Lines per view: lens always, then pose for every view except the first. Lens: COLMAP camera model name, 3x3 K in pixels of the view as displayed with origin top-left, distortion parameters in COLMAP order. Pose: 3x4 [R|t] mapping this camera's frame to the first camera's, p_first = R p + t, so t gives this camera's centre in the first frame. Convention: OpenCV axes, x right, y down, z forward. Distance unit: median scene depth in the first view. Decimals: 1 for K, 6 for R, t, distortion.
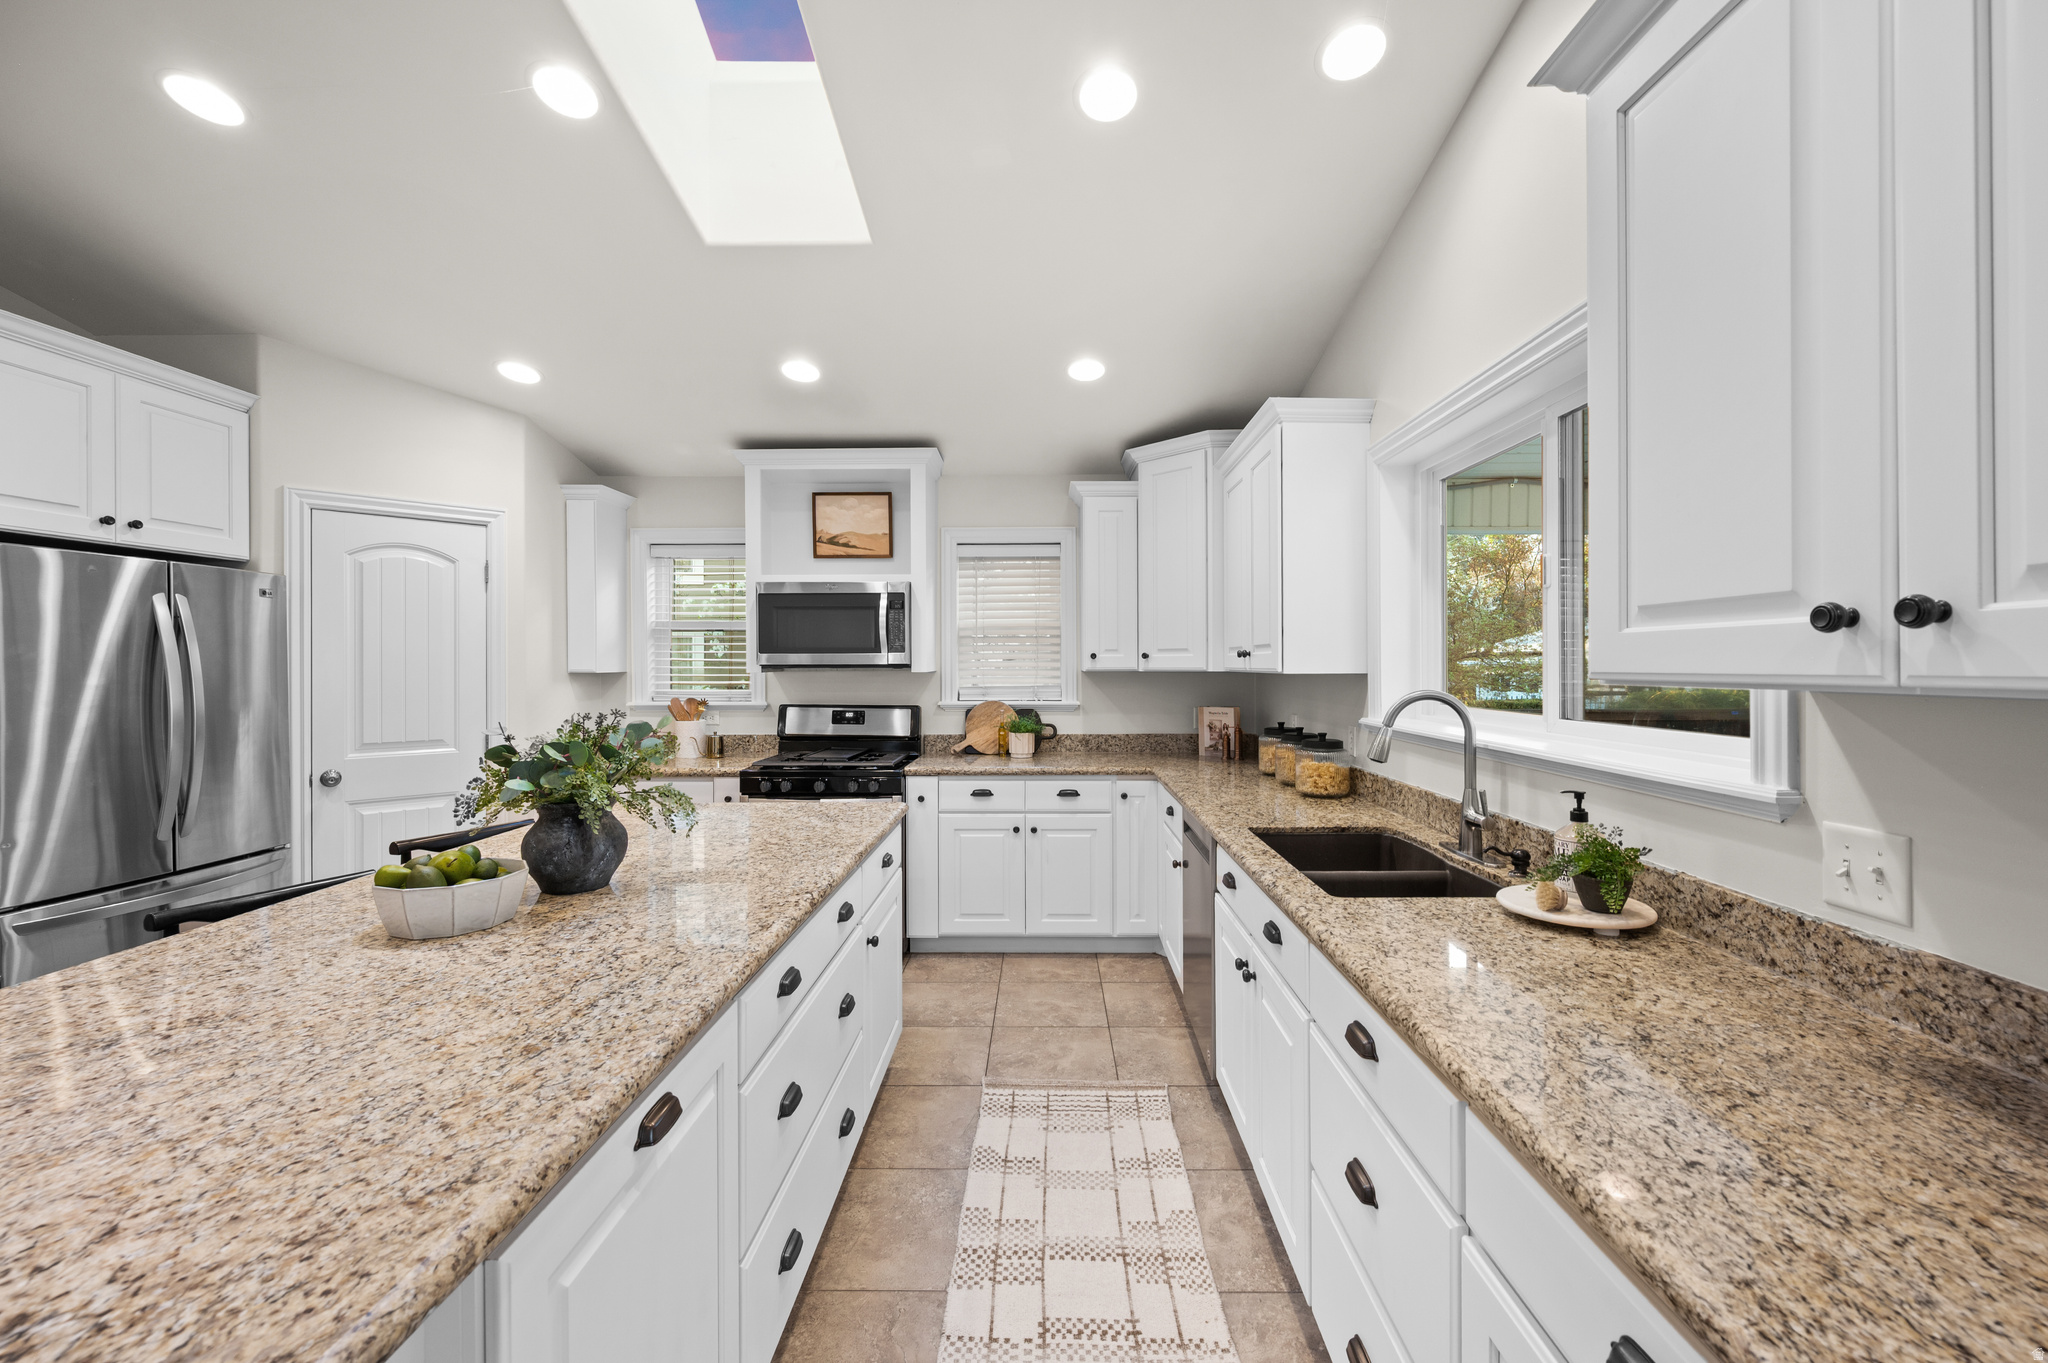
lens RADIAL K [[820.7, 0, 1040.4], [0, 820.7, 666.6], [0, 0, 1]] dist [-0.005501, 0.001832]
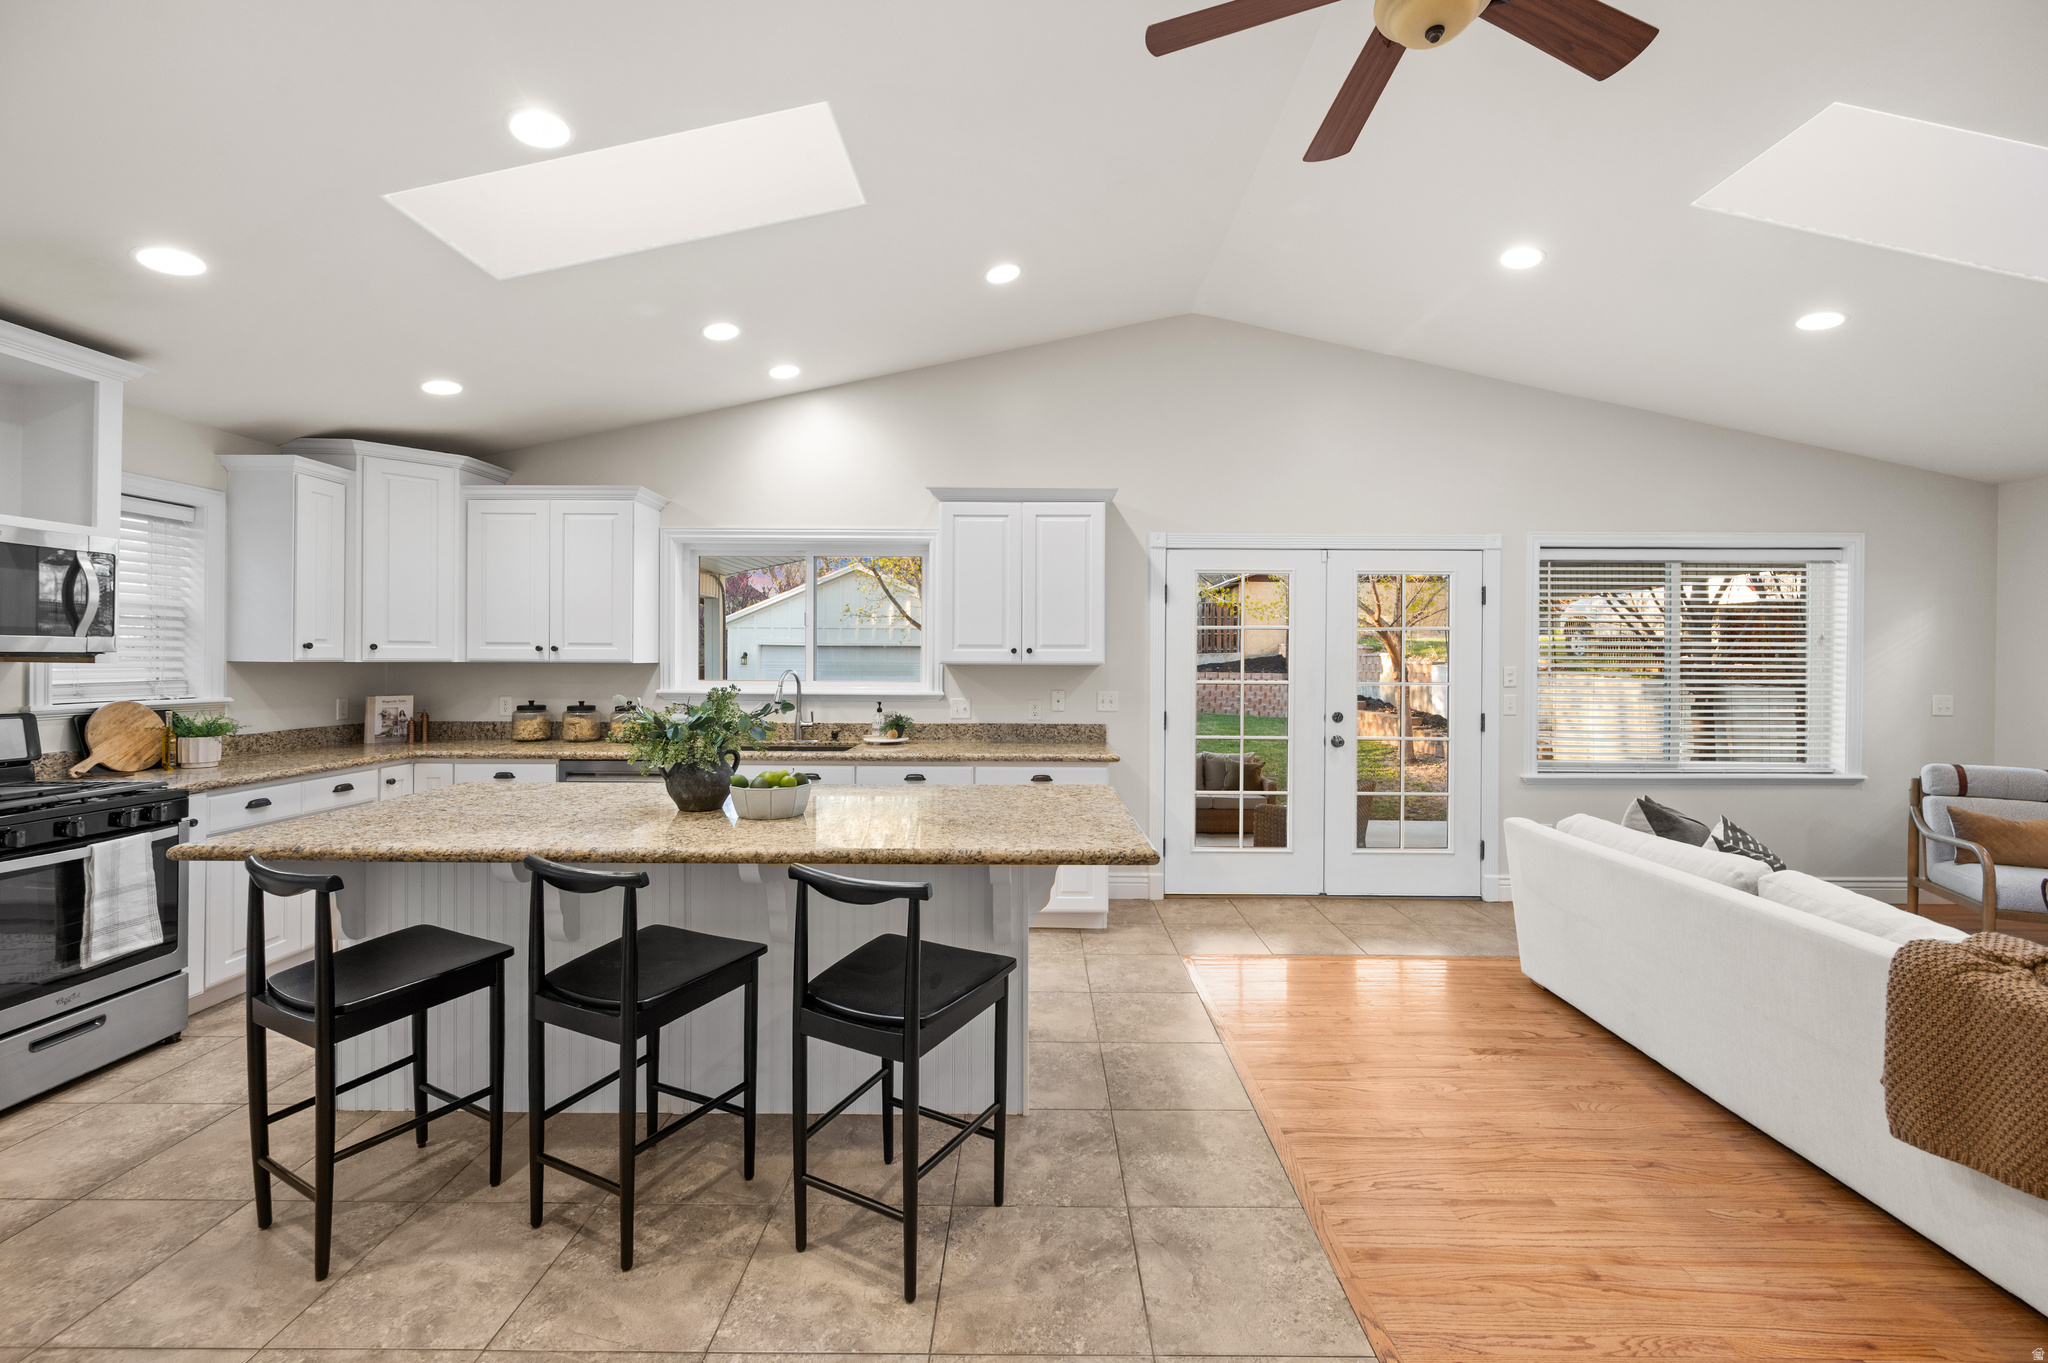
lens RADIAL K [[820.7, 0, 1036.9], [0, 820.7, 659.6], [0, 0, 1]] dist [-0.005501, 0.001832]
pose [[-0.007577, 0.002254, 0.999969, -0.868483], [-0.003767, 0.999990, -0.002283, 0.001927], [-0.999964, -0.003785, -0.007568, 0.174099]]
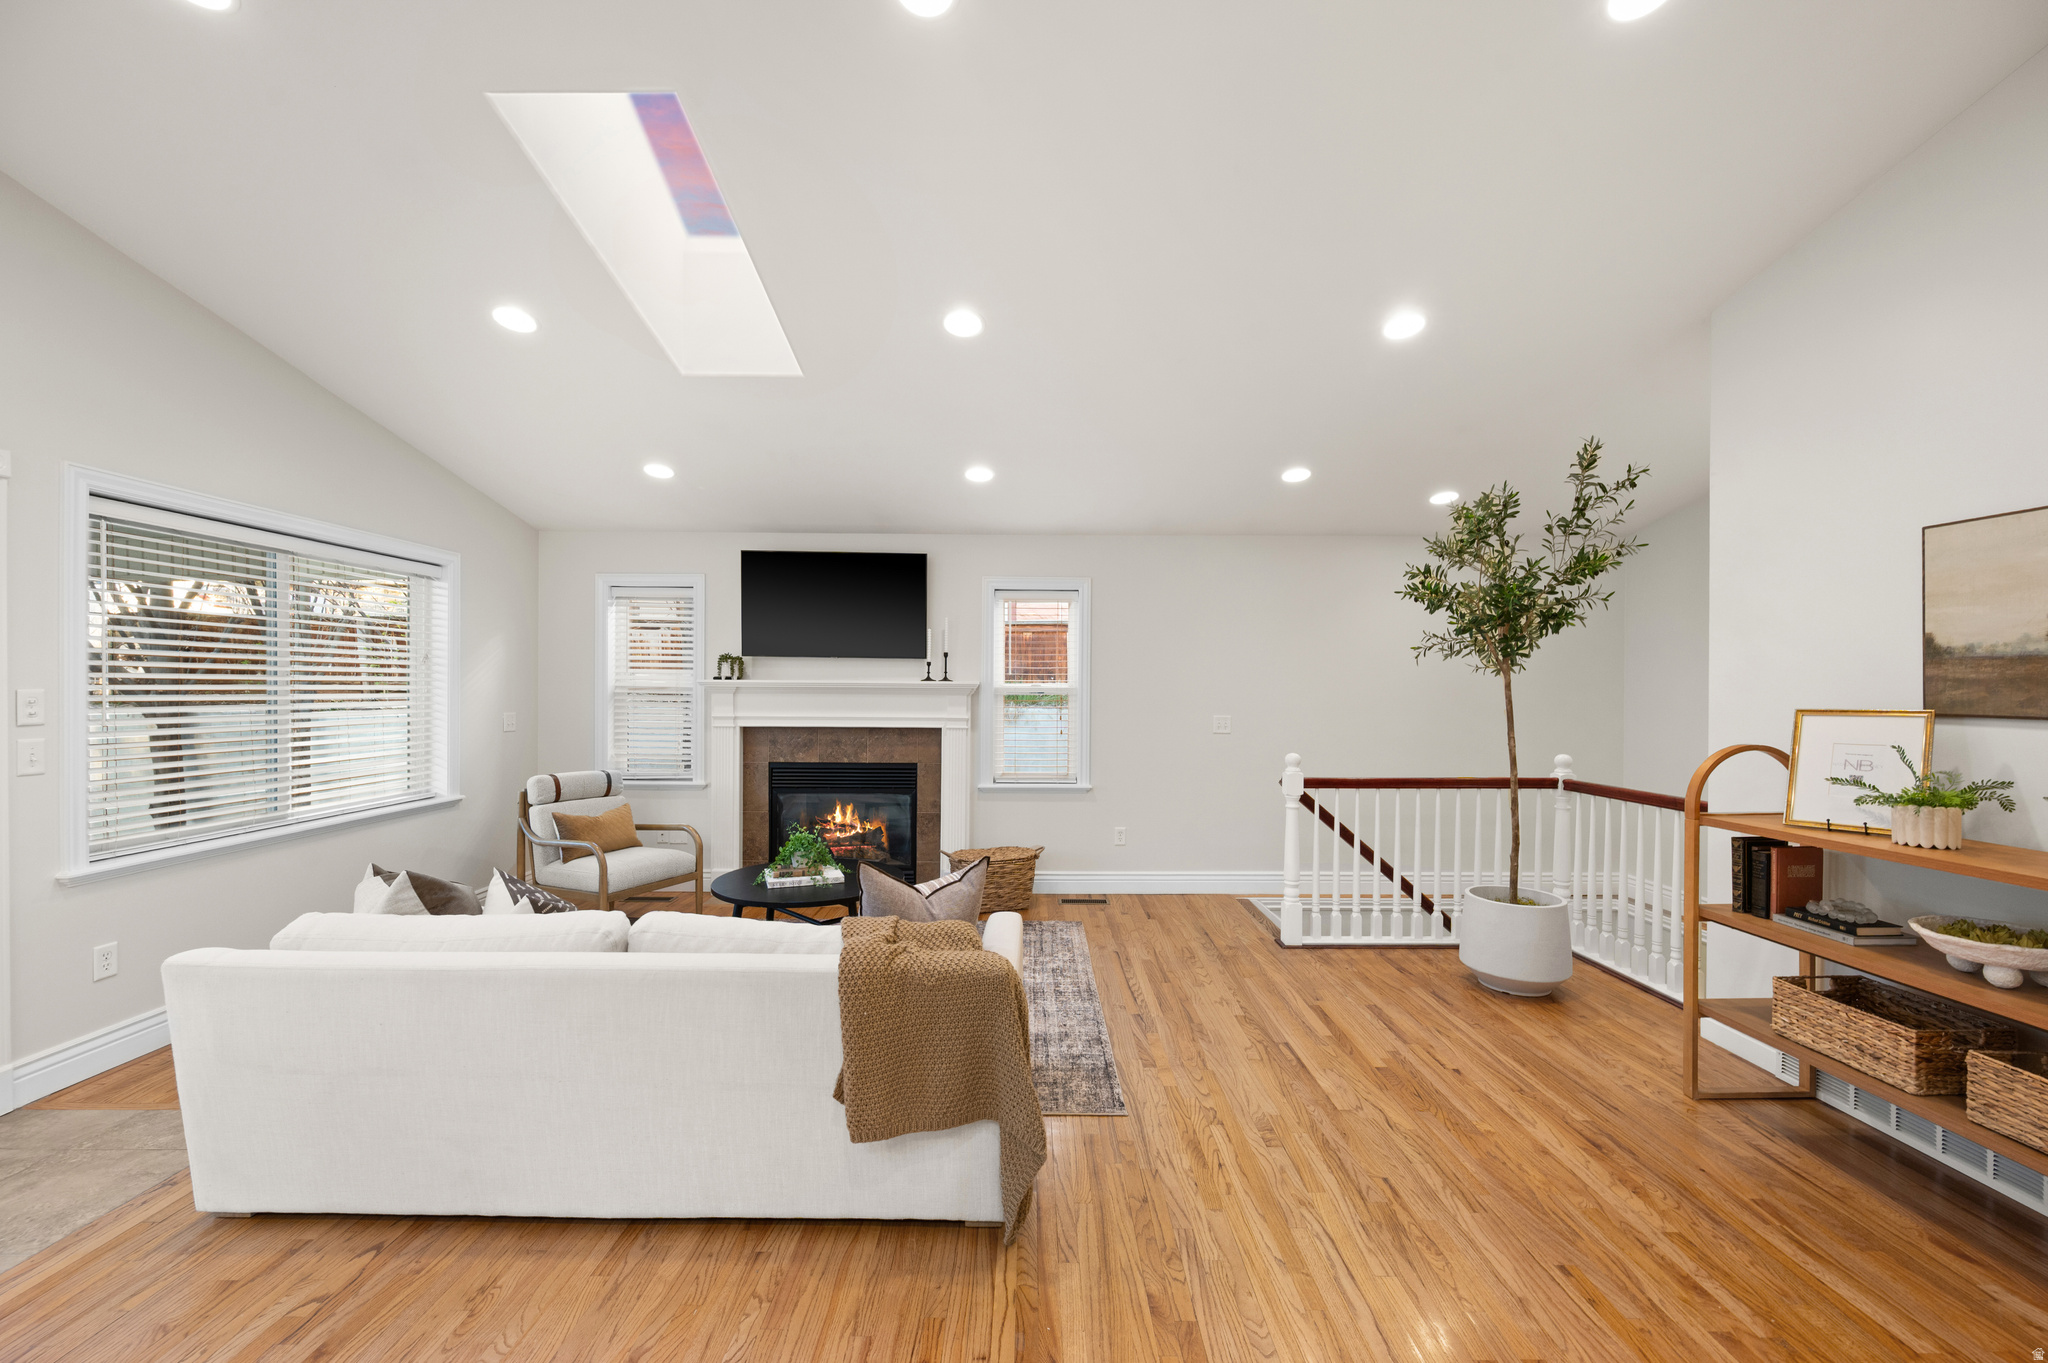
lens RADIAL K [[820.7, 0, 1023.0], [0, 820.7, 689.6], [0, 0, 1]] dist [-0.005501, 0.001832]
pose [[-0.999950, -0.000073, -0.009964, -0.514234], [-0.000107, 0.999994, 0.003443, 0.003792], [0.009964, 0.003444, -0.999944, 0.163511]]
